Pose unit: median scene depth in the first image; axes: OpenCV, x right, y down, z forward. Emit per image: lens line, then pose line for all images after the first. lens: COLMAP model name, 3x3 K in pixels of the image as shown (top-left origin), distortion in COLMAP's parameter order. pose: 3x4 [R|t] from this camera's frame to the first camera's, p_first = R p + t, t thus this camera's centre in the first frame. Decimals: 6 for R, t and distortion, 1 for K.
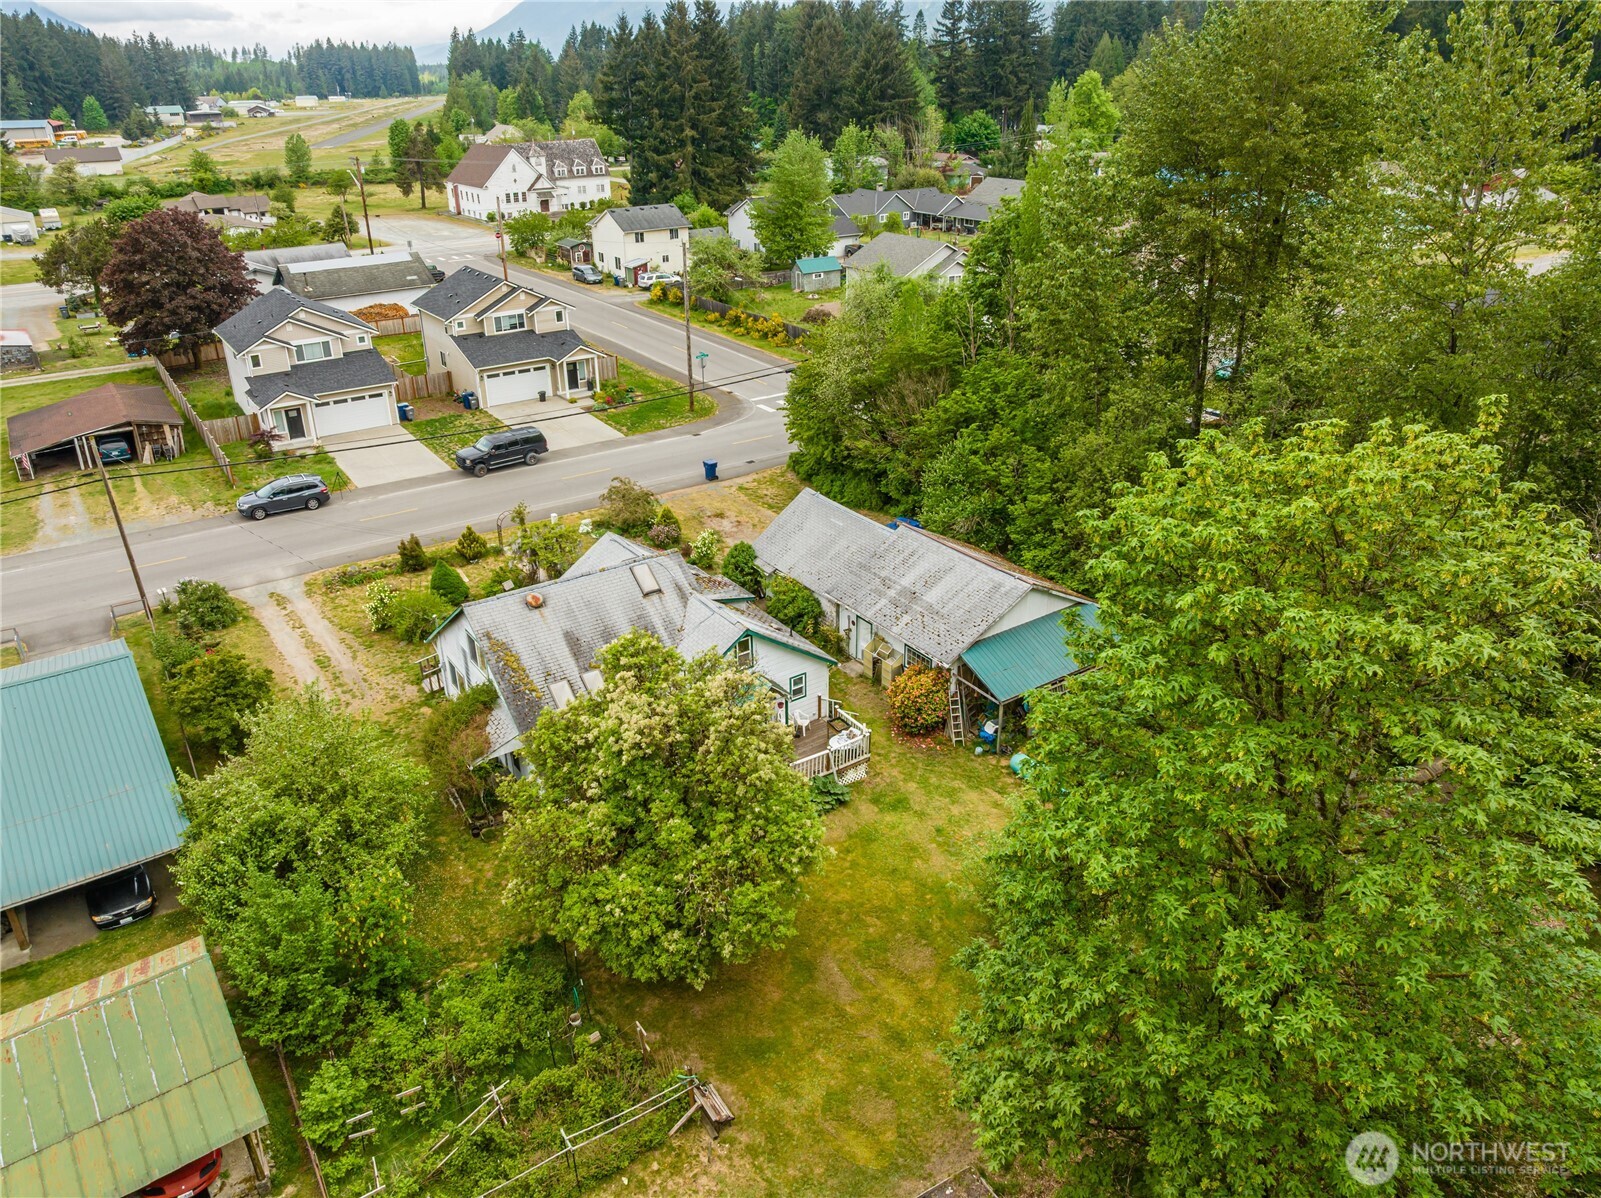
lens RADIAL K [[1103.3, 0, 800.5], [0, 1103.3, 599.0], [0, 0, 1]] dist [-0.041468, -0.006214]
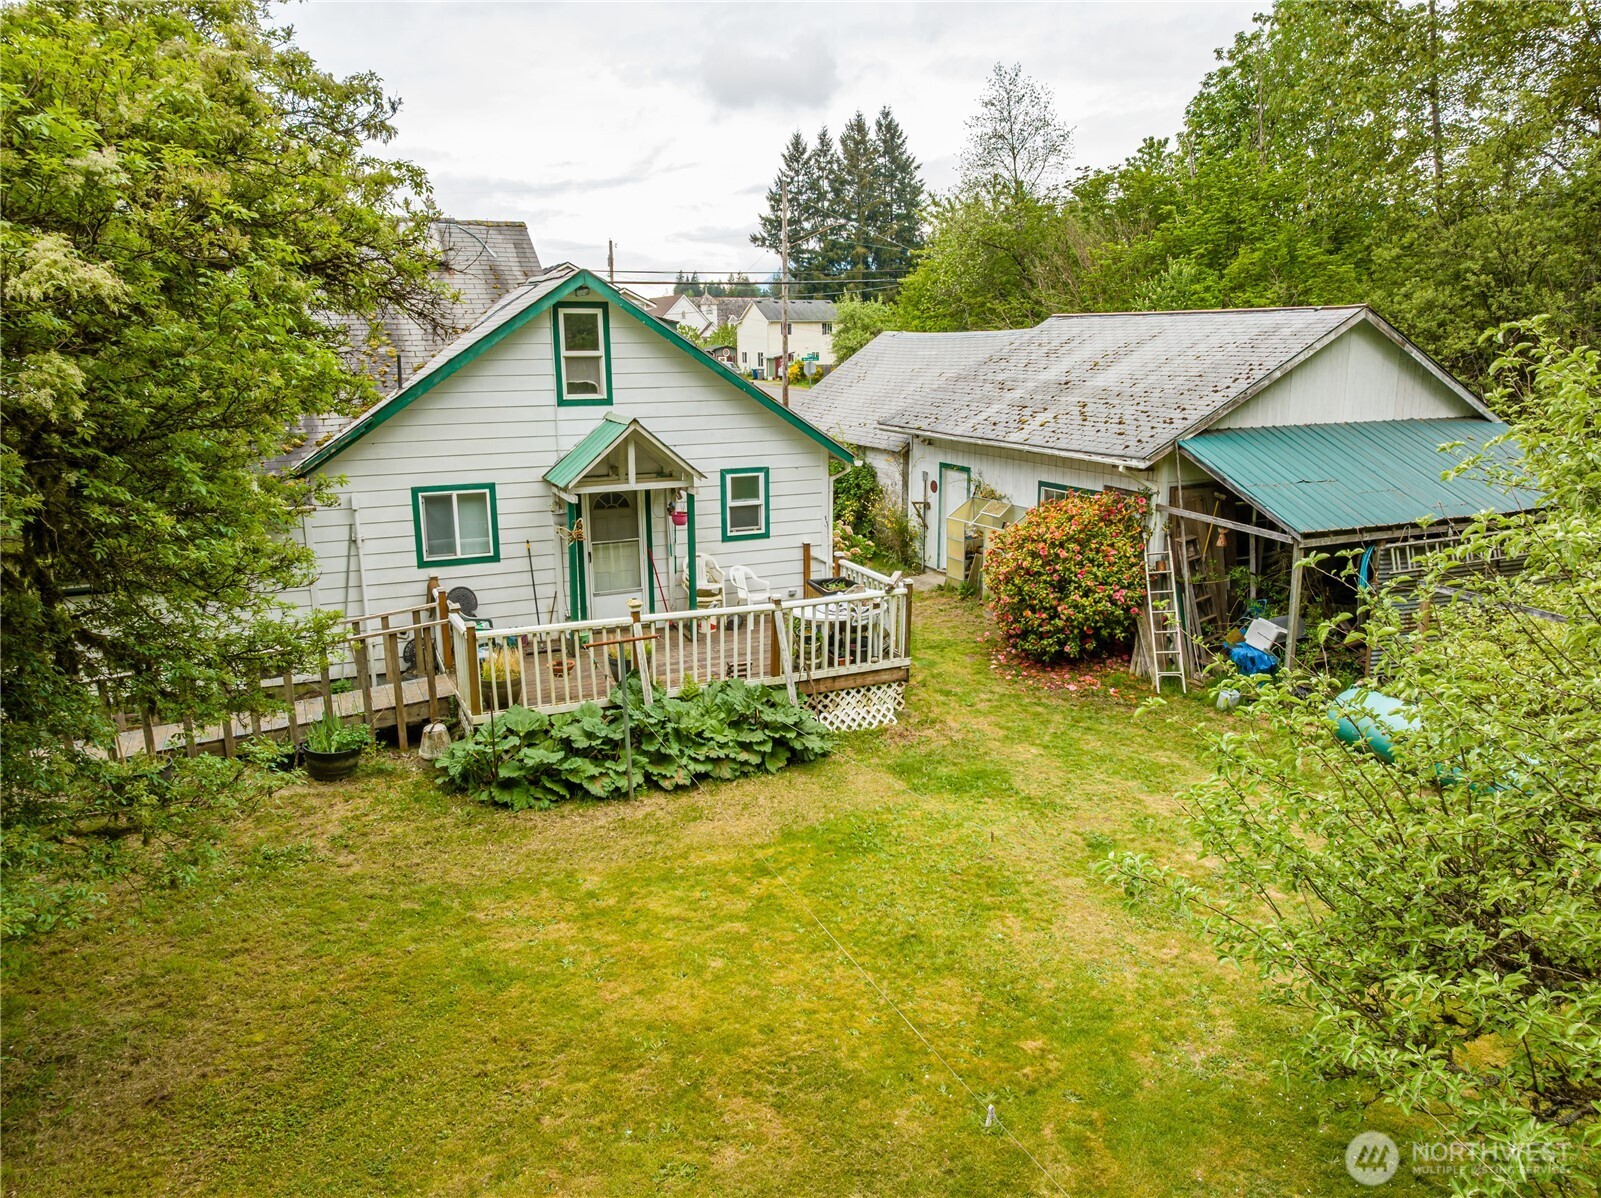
lens RADIAL K [[1103.3, 0, 800.5], [0, 1103.3, 599.0], [0, 0, 1]] dist [-0.041468, -0.006214]
pose [[0.982289, 0.041660, -0.182680, 0.088283], [-0.082610, 0.971386, -0.222677, 0.194571], [0.168176, 0.233824, 0.957624, 0.624084]]
